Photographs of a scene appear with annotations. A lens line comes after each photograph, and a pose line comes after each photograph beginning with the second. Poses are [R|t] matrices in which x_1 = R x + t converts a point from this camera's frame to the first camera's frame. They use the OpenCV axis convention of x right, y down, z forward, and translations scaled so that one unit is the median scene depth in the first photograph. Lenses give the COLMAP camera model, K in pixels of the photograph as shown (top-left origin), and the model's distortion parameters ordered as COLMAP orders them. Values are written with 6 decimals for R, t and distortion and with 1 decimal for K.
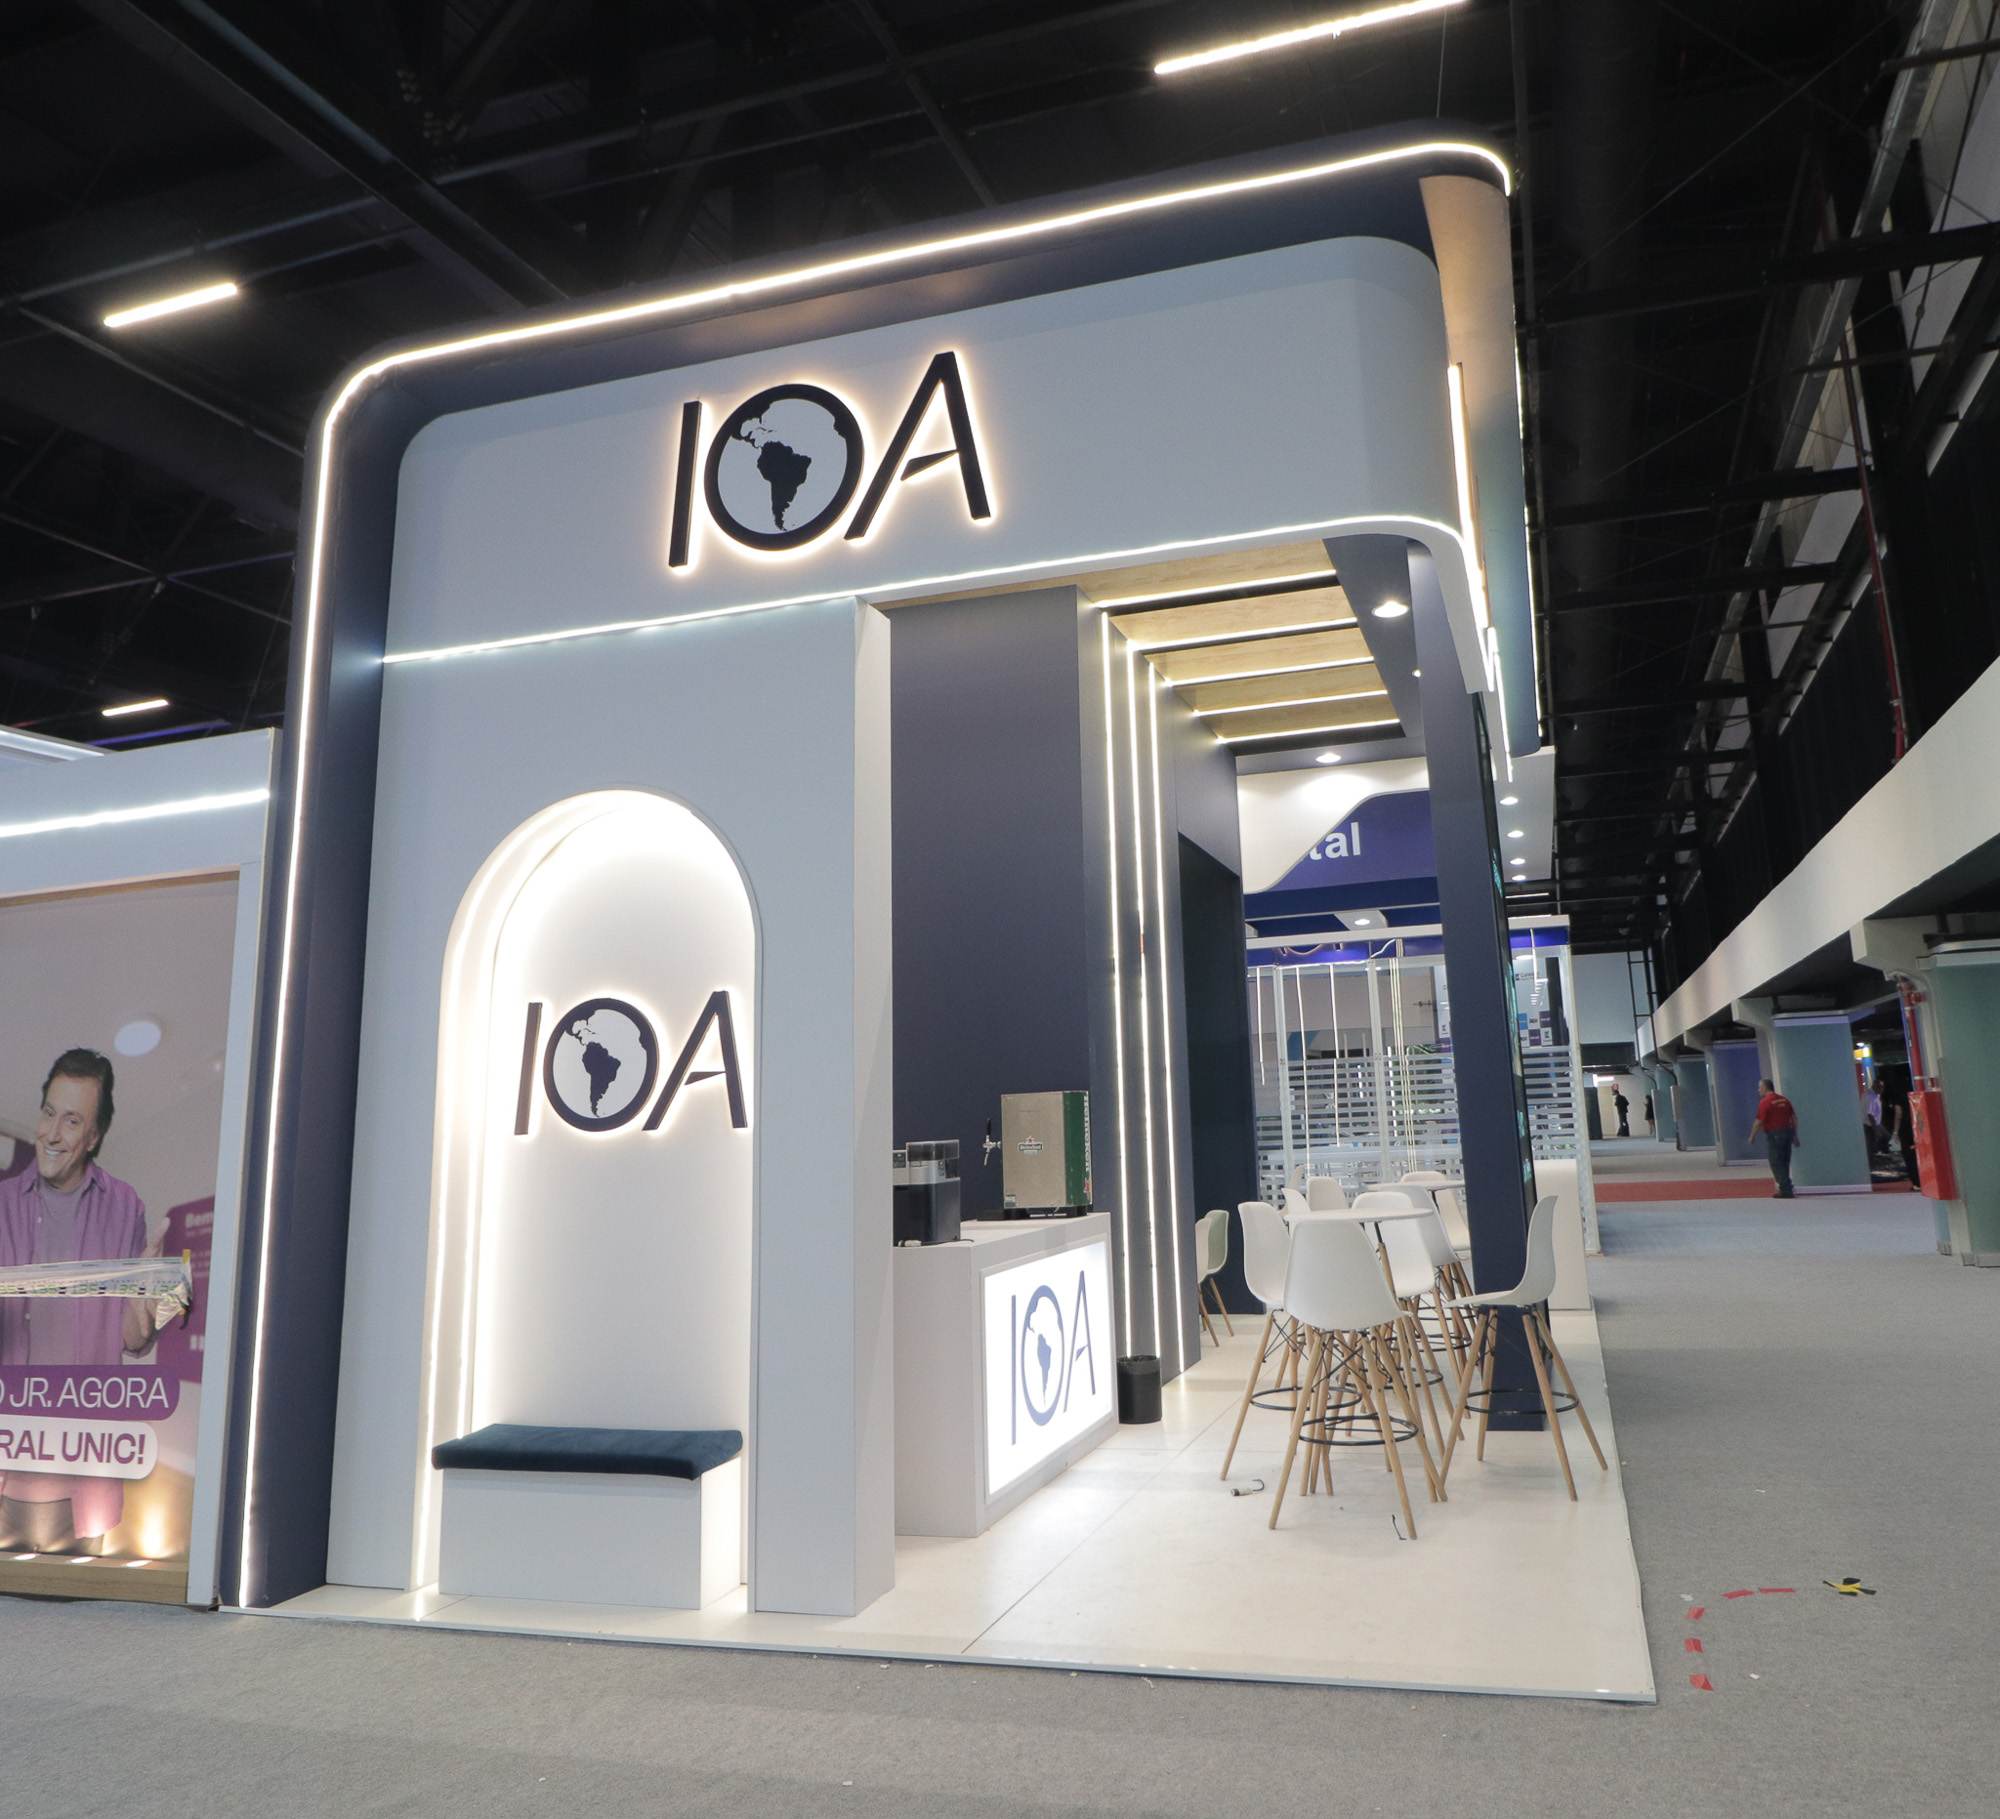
lens RADIAL K [[1488.5, 0, 1140.1], [0, 1488.5, 835.6], [0, 0, 1]] dist [-0.008155, -0.005373]
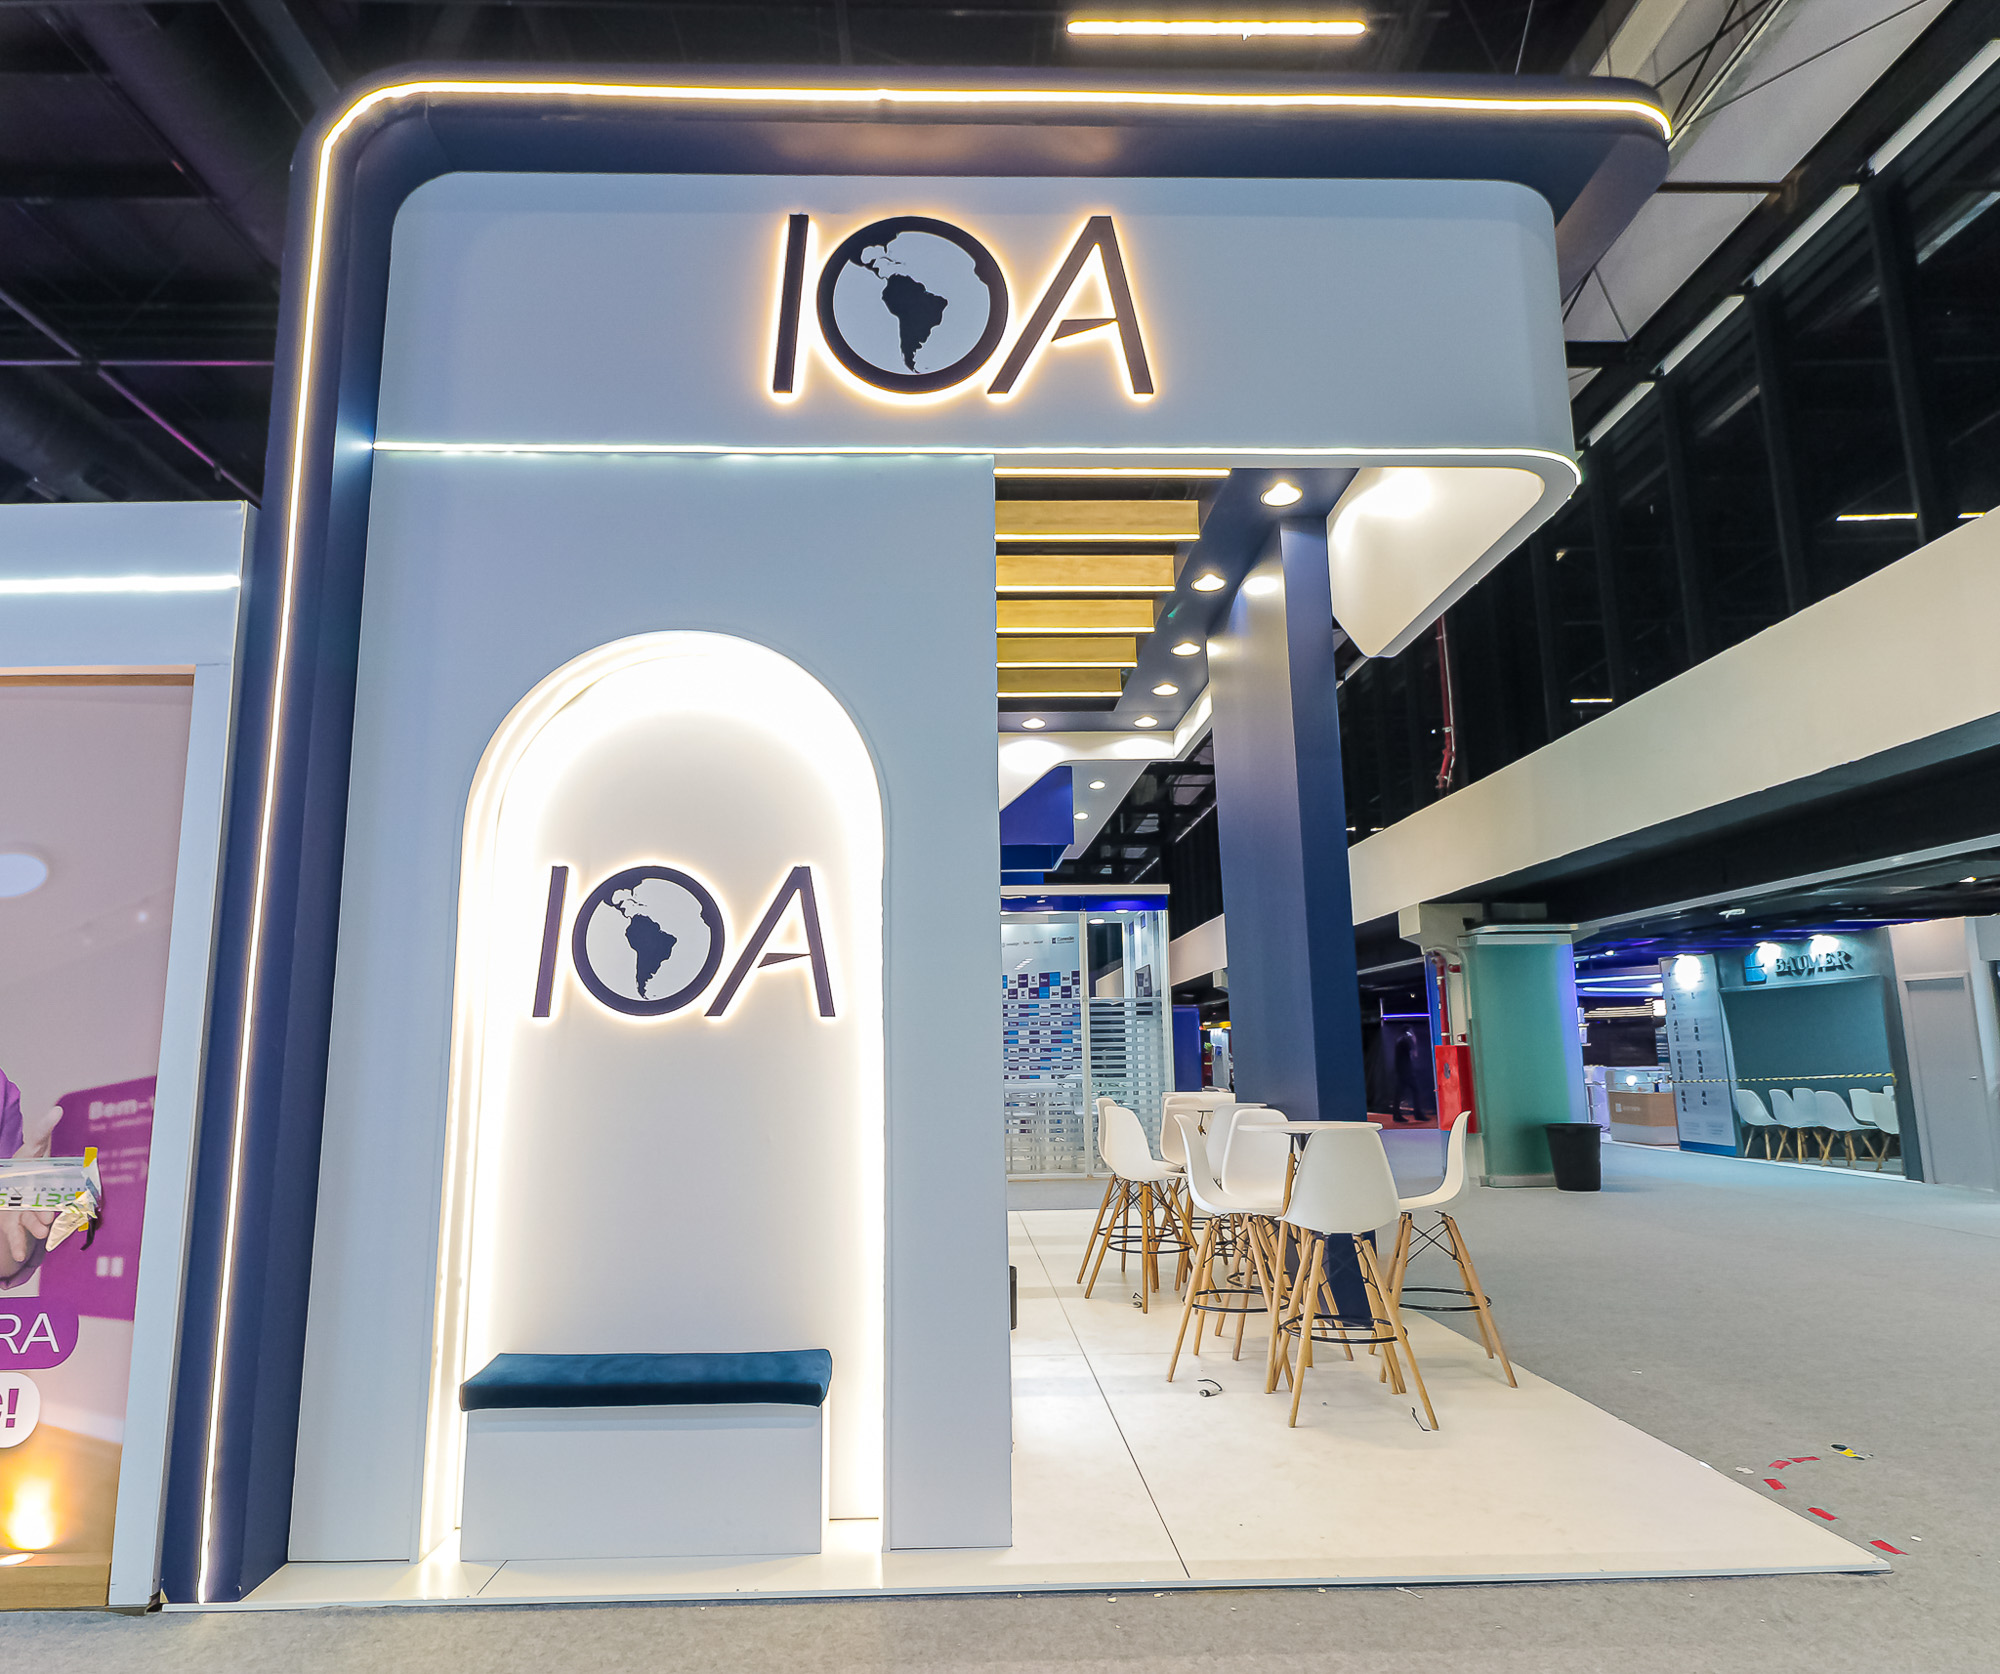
lens RADIAL K [[1297.4, 0, 1000.0], [0, 1297.4, 837.0], [0, 0, 1]] dist [0.007158, -0.003240]
pose [[0.952212, 0.079715, 0.294852, -0.403030], [-0.083686, 0.996492, 0.000853, 0.076154], [-0.293749, -0.025487, 0.955543, 0.209782]]
